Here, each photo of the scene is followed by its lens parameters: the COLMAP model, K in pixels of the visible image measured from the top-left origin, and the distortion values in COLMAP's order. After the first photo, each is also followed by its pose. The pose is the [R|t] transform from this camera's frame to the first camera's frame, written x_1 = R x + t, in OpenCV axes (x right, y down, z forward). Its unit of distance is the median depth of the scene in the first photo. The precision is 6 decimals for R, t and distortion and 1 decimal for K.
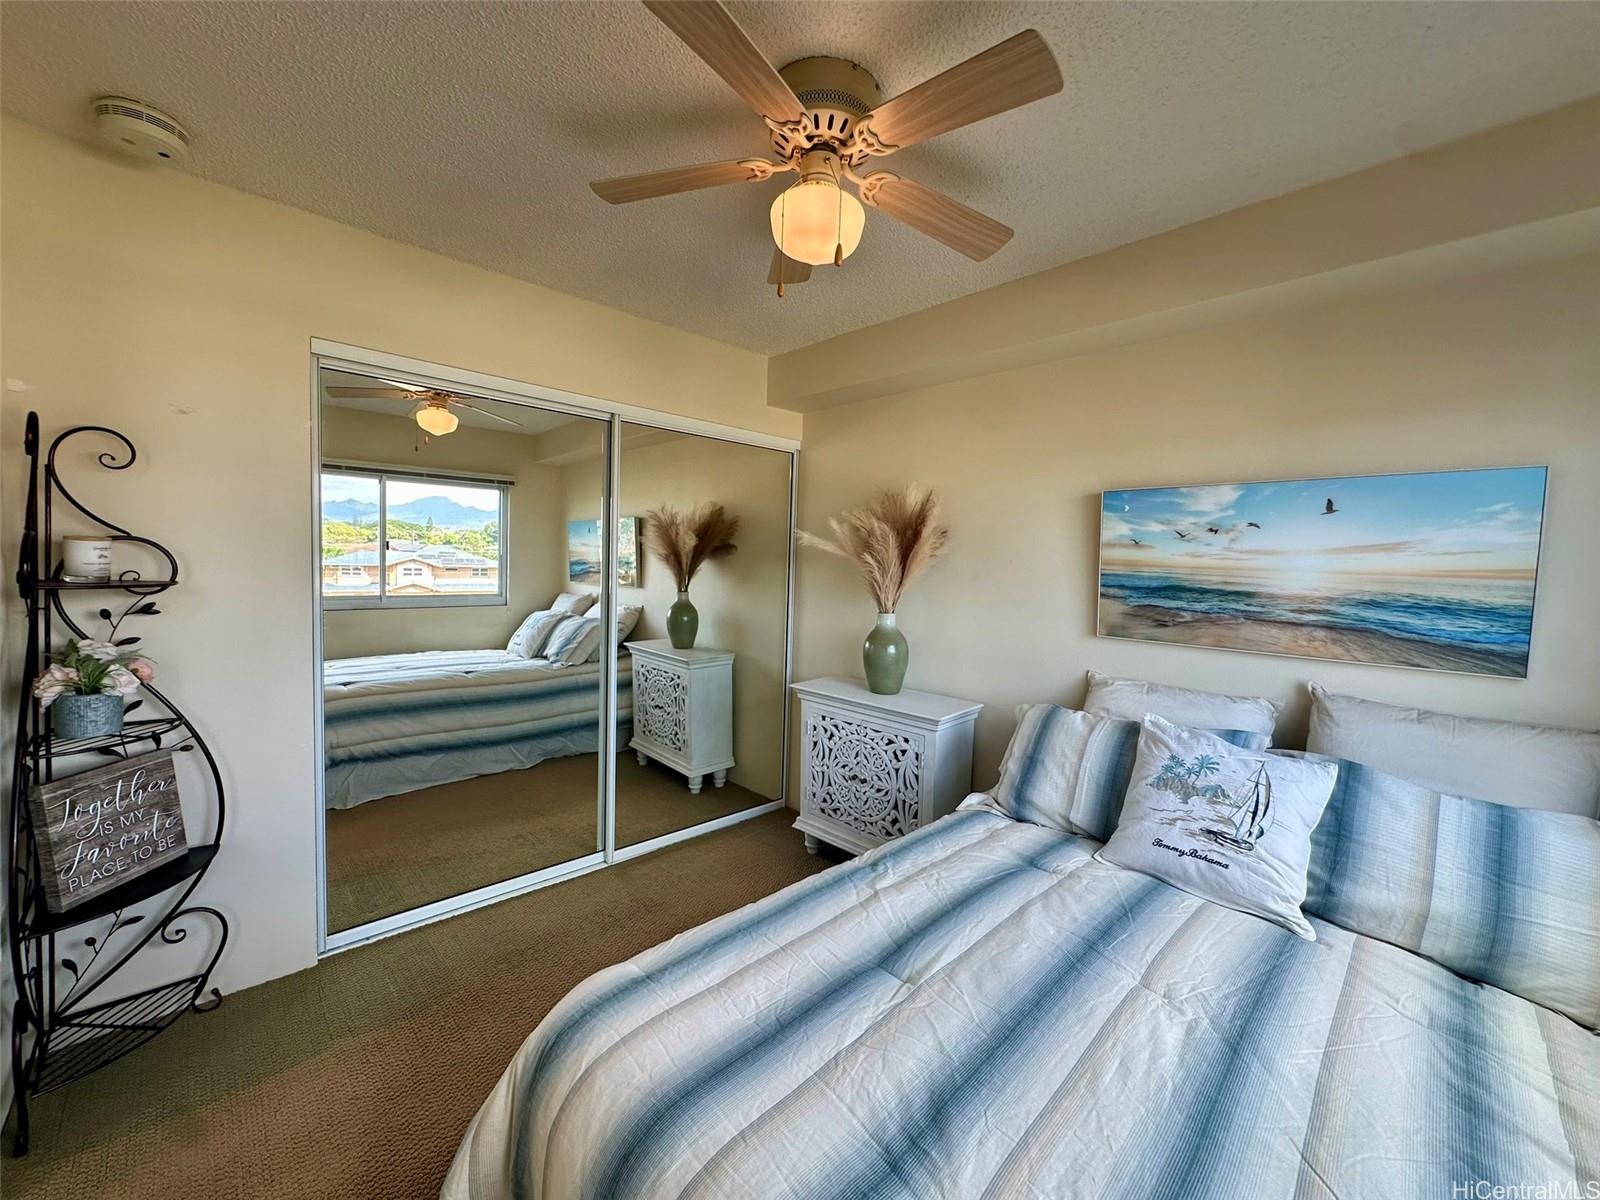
lens RADIAL K [[646.8, 0, 800.0], [0, 646.8, 600.0], [0, 0, 1]] dist [0.019856, 0.000028]
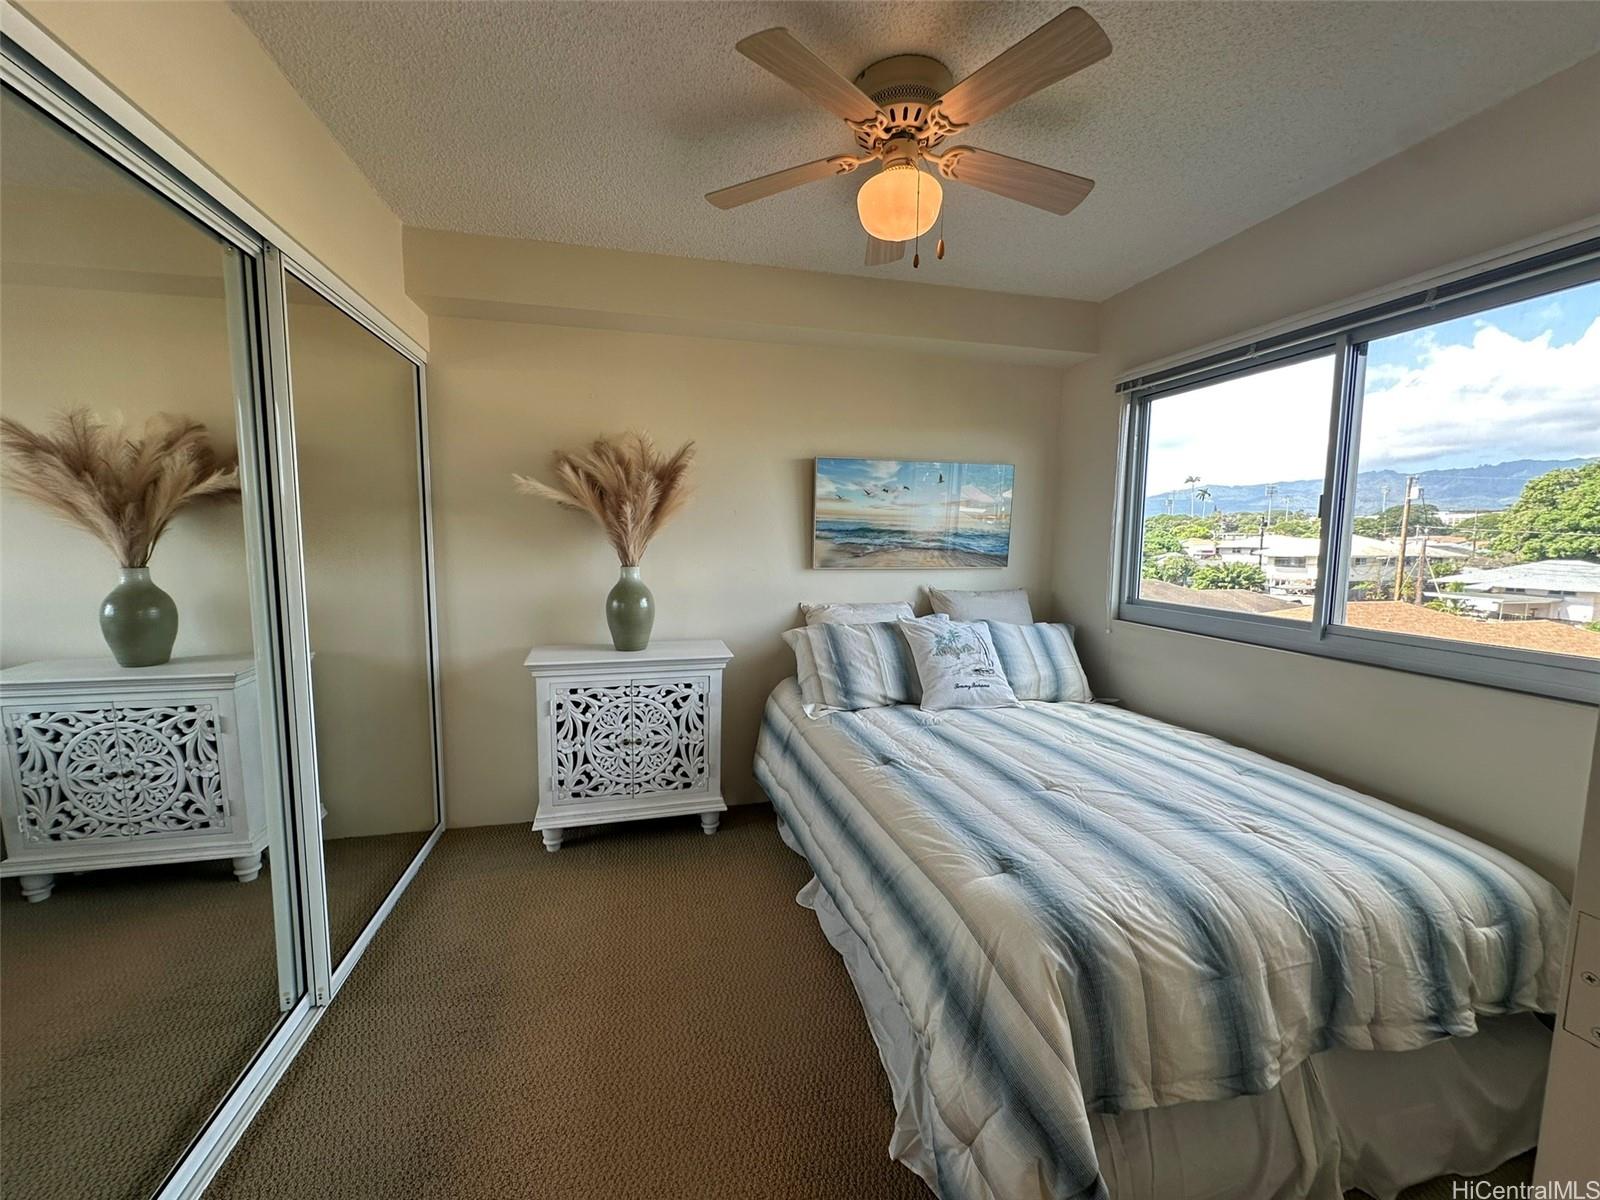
lens RADIAL K [[633.9, 0, 796.4], [0, 633.9, 593.7], [0, 0, 1]] dist [0.001653, 0.000086]
pose [[0.503520, -0.108048, 0.857201, -0.590002], [0.056705, 0.994143, 0.092001, -0.012328], [-0.862121, 0.002283, 0.506698, 0.336757]]
